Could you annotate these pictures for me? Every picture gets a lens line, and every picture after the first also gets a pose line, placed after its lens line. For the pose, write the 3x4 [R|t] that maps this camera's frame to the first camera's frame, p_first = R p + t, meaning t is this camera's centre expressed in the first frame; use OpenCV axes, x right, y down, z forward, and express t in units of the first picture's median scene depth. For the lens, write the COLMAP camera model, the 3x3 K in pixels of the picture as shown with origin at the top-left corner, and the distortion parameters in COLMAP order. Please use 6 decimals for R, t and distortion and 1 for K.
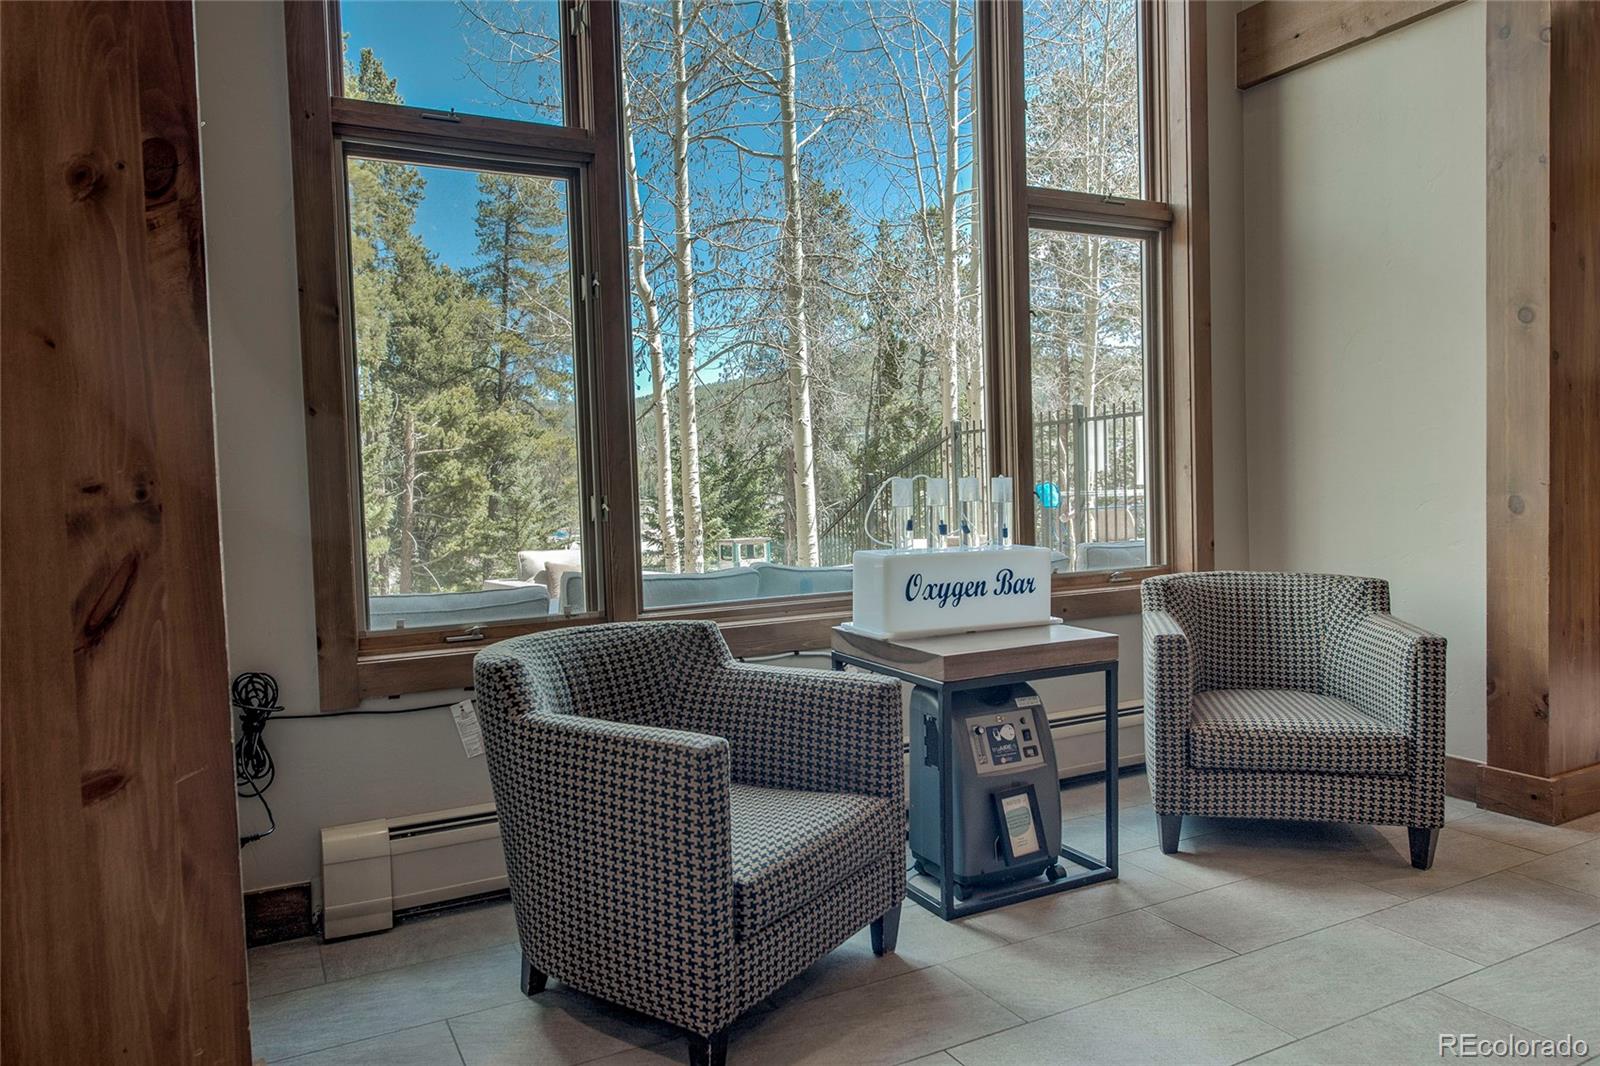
lens RADIAL K [[1078.8, 0, 799.8], [0, 1078.8, 534.0], [0, 0, 1]] dist [0.008341, -0.003163]
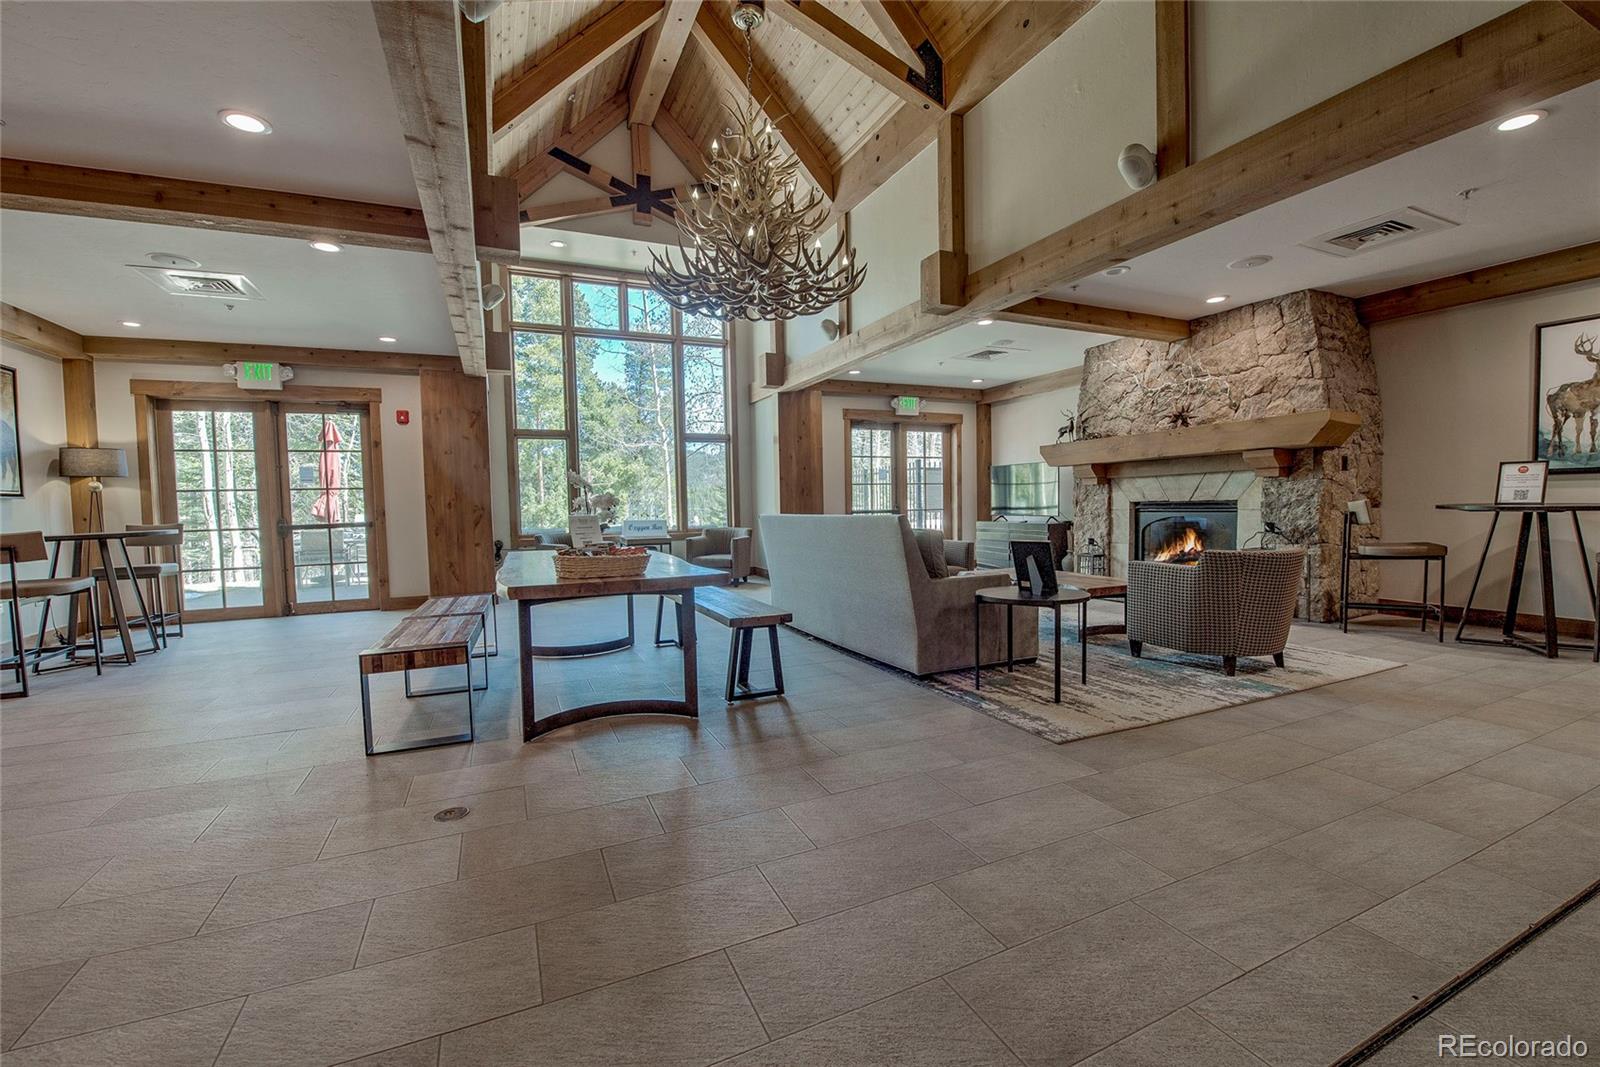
lens RADIAL K [[652.2, 0, 799.0], [0, 652.2, 532.8], [0, 0, 1]] dist [-0.000555, 0.000162]
pose [[0.998271, 0.006287, -0.058436, 0.096030], [-0.006061, 0.999973, 0.004040, 0.005347], [0.058460, -0.003679, 0.998283, -0.175644]]
